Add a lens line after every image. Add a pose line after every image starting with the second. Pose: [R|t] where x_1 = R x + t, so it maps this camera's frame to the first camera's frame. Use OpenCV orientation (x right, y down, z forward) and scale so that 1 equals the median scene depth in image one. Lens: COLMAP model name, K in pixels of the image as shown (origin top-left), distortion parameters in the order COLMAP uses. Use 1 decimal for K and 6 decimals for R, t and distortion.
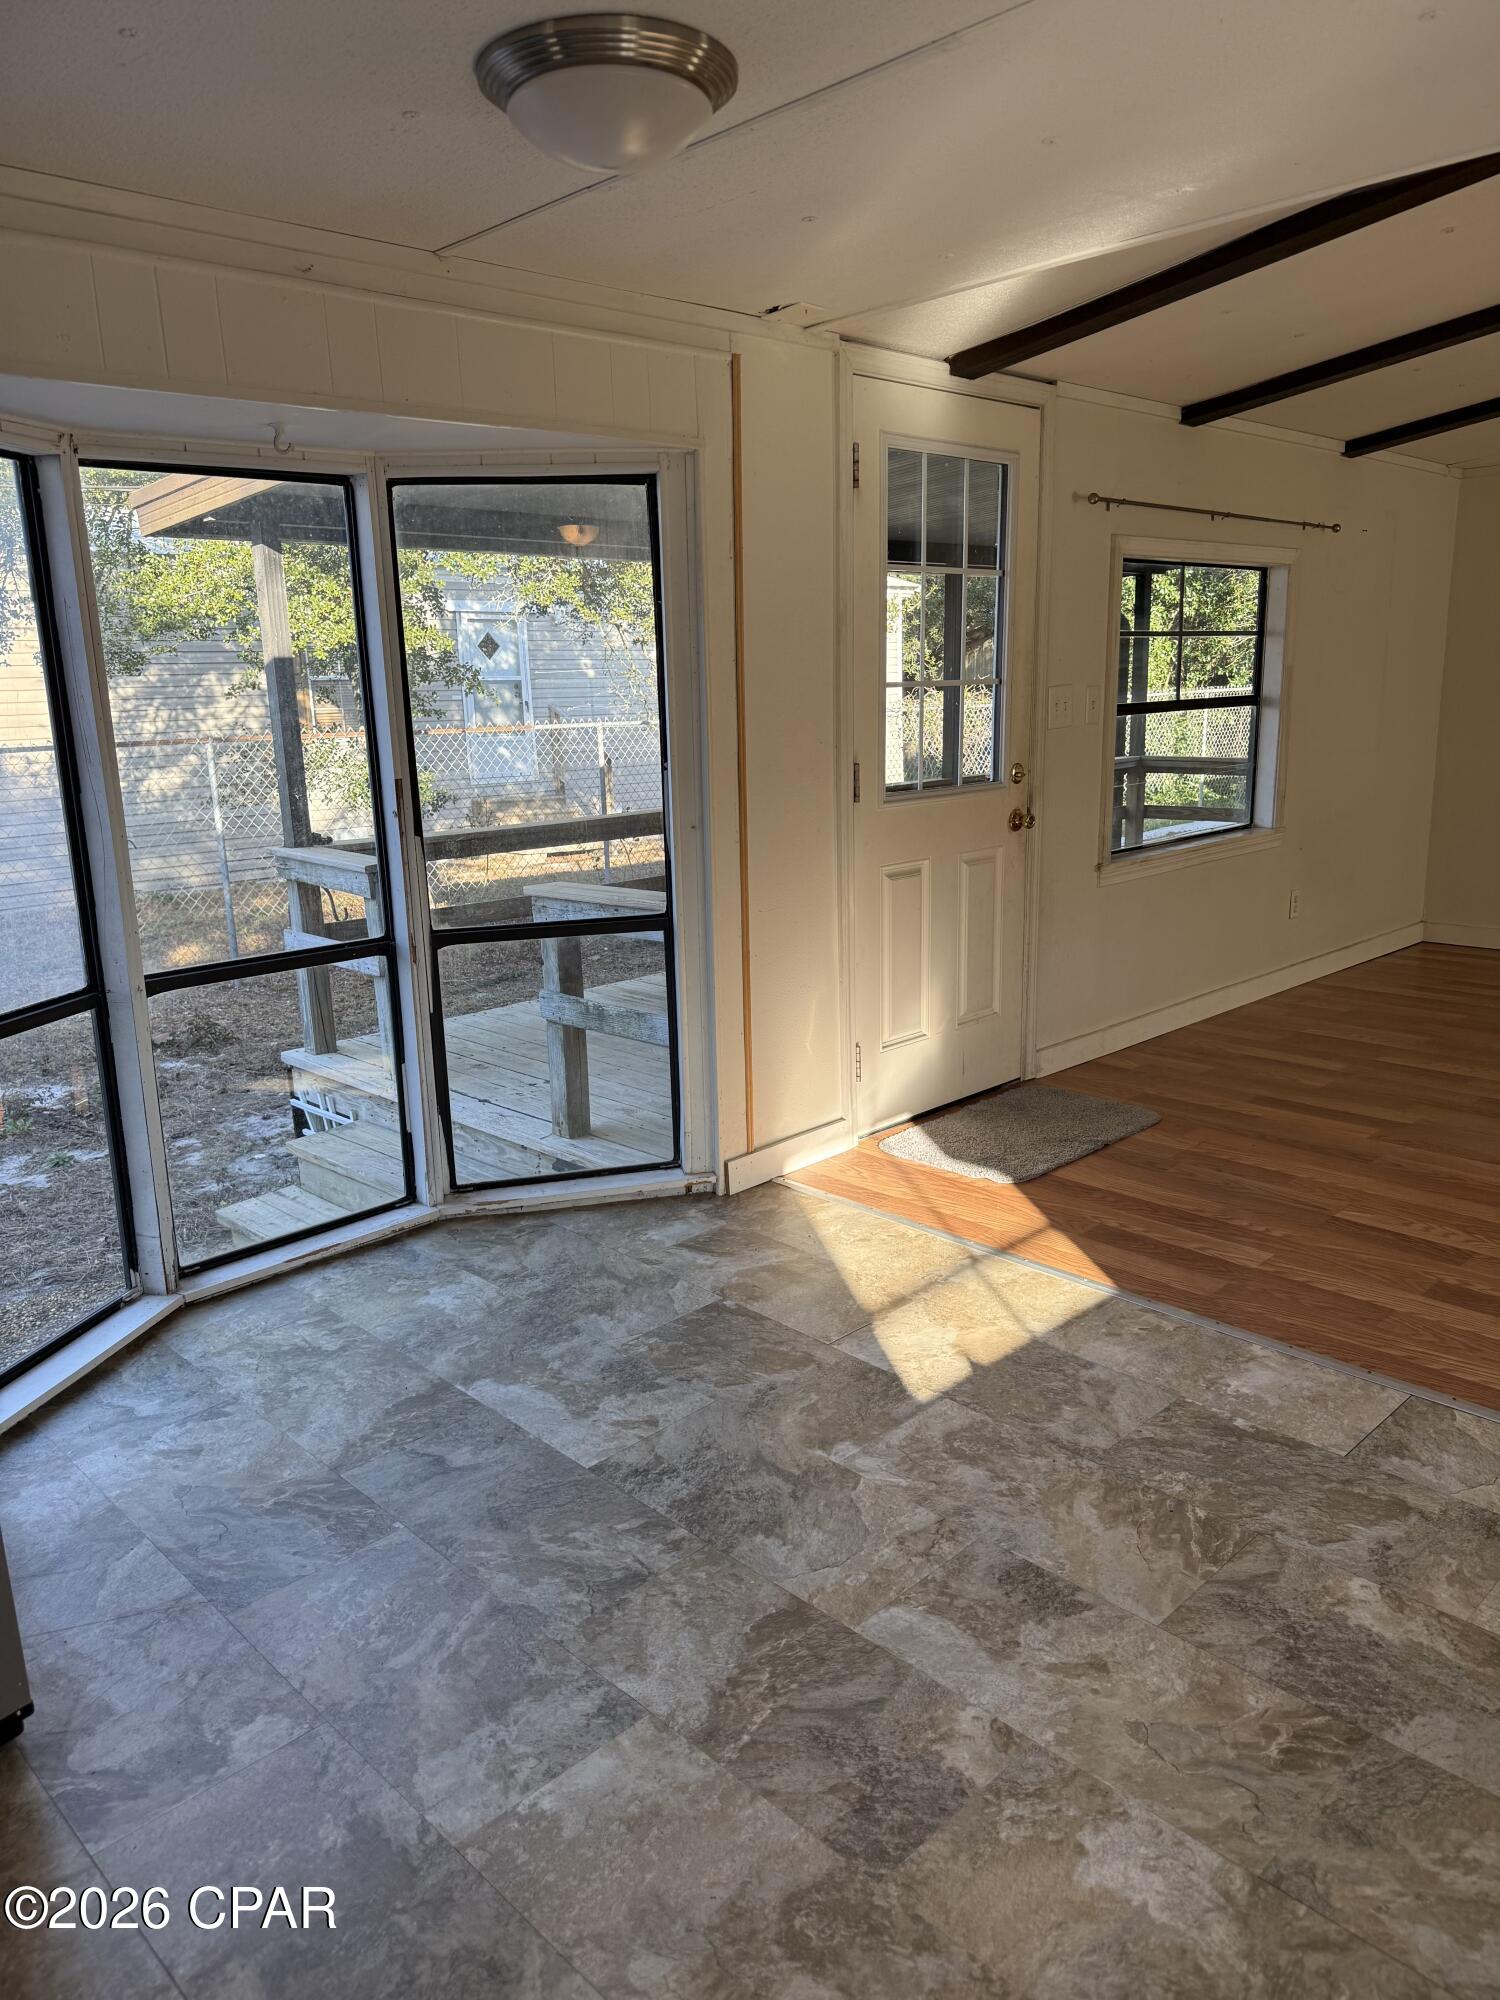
lens RADIAL K [[1417.7, 0, 757.4], [0, 1417.7, 991.4], [0, 0, 1]] dist [0.049414, -0.071114]
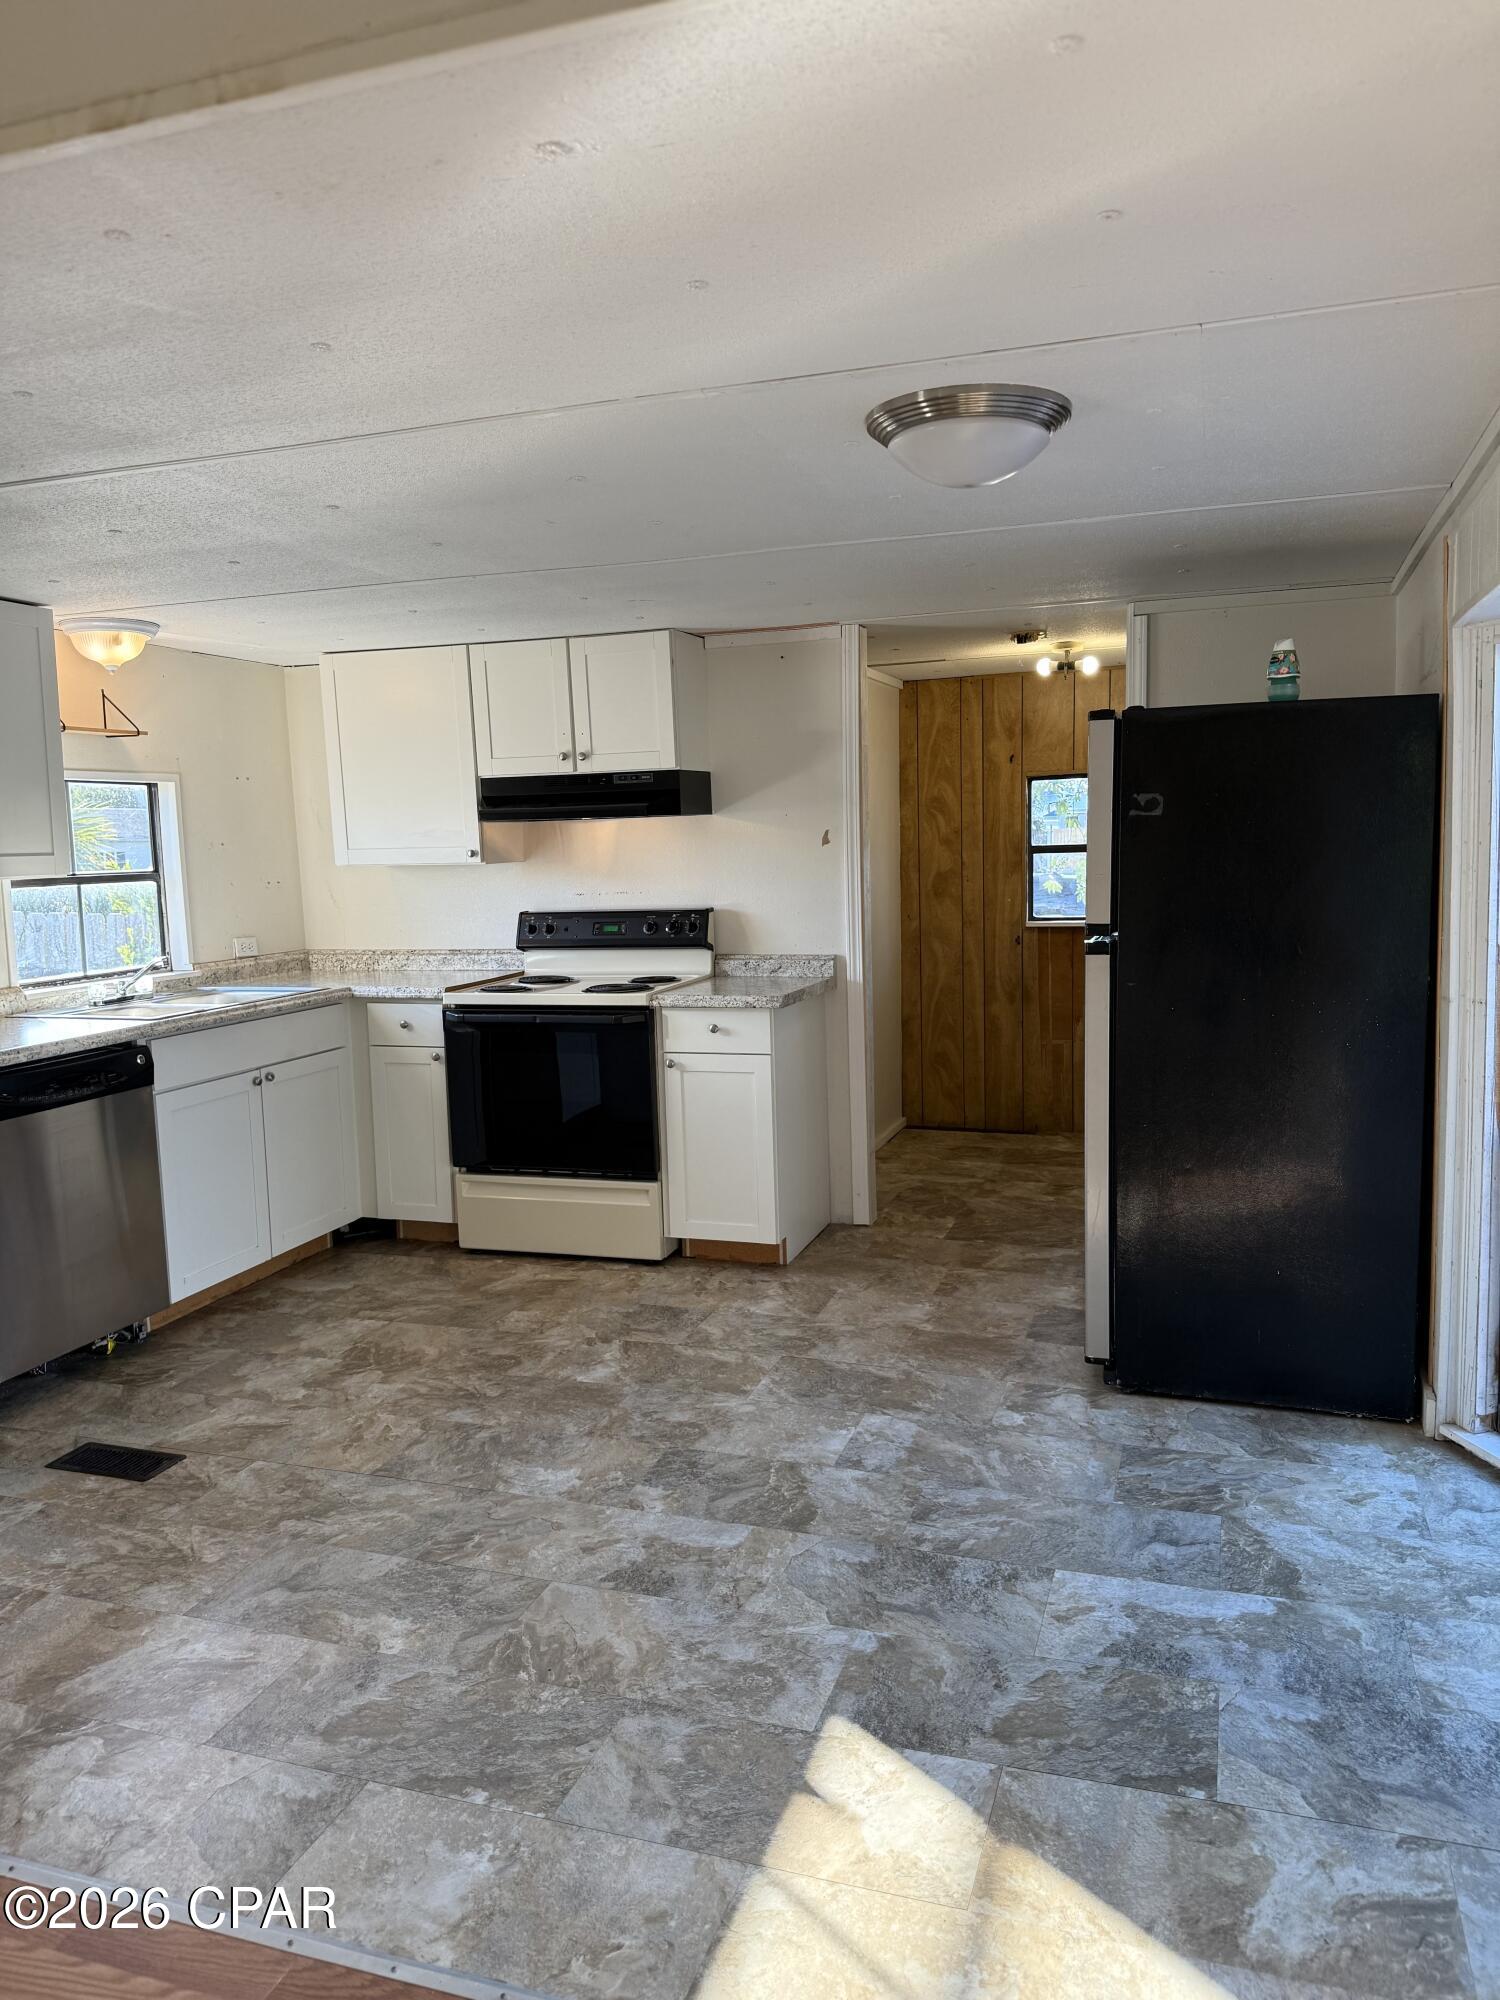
lens RADIAL K [[1417.7, 0, 746.7], [0, 1417.7, 998.0], [0, 0, 1]] dist [0.049414, -0.071114]
pose [[-0.894604, 0.099602, -0.435618, 0.517439], [-0.050928, 0.945766, 0.320832, -0.415895], [0.443948, 0.309203, -0.841013, 1.632181]]
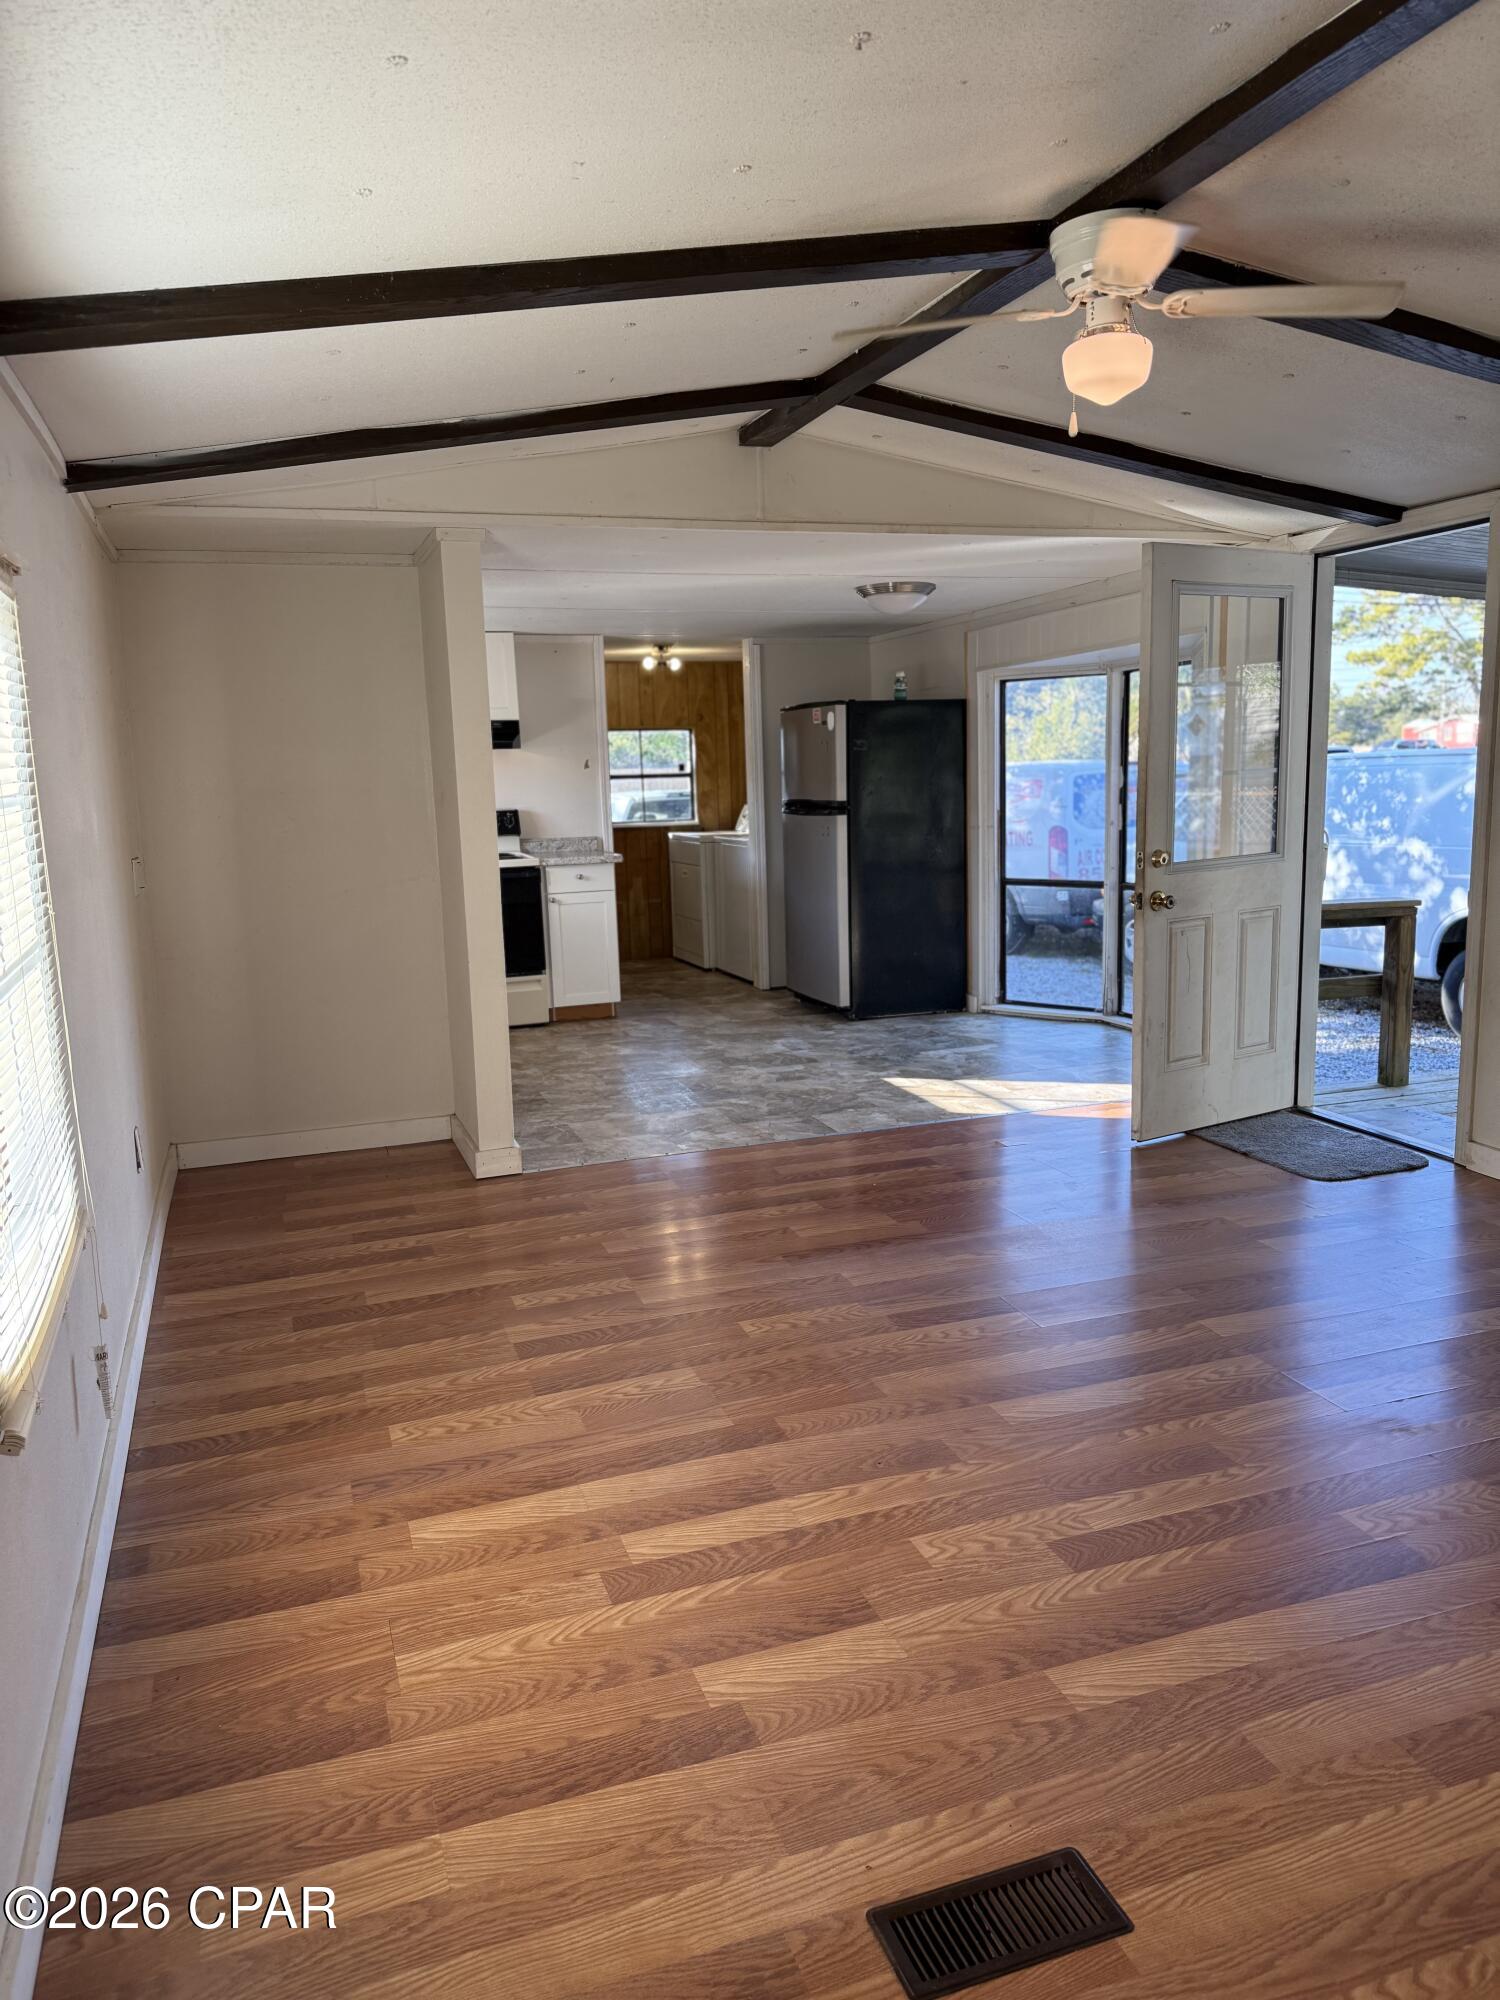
lens RADIAL K [[1417.7, 0, 764.7], [0, 1417.7, 1009.8], [0, 0, 1]] dist [0.049414, -0.071114]
pose [[-0.422796, 0.191169, -0.885832, 2.354388], [-0.165005, 0.944917, 0.282675, -0.458119], [0.891076, 0.265681, -0.367964, 1.665801]]
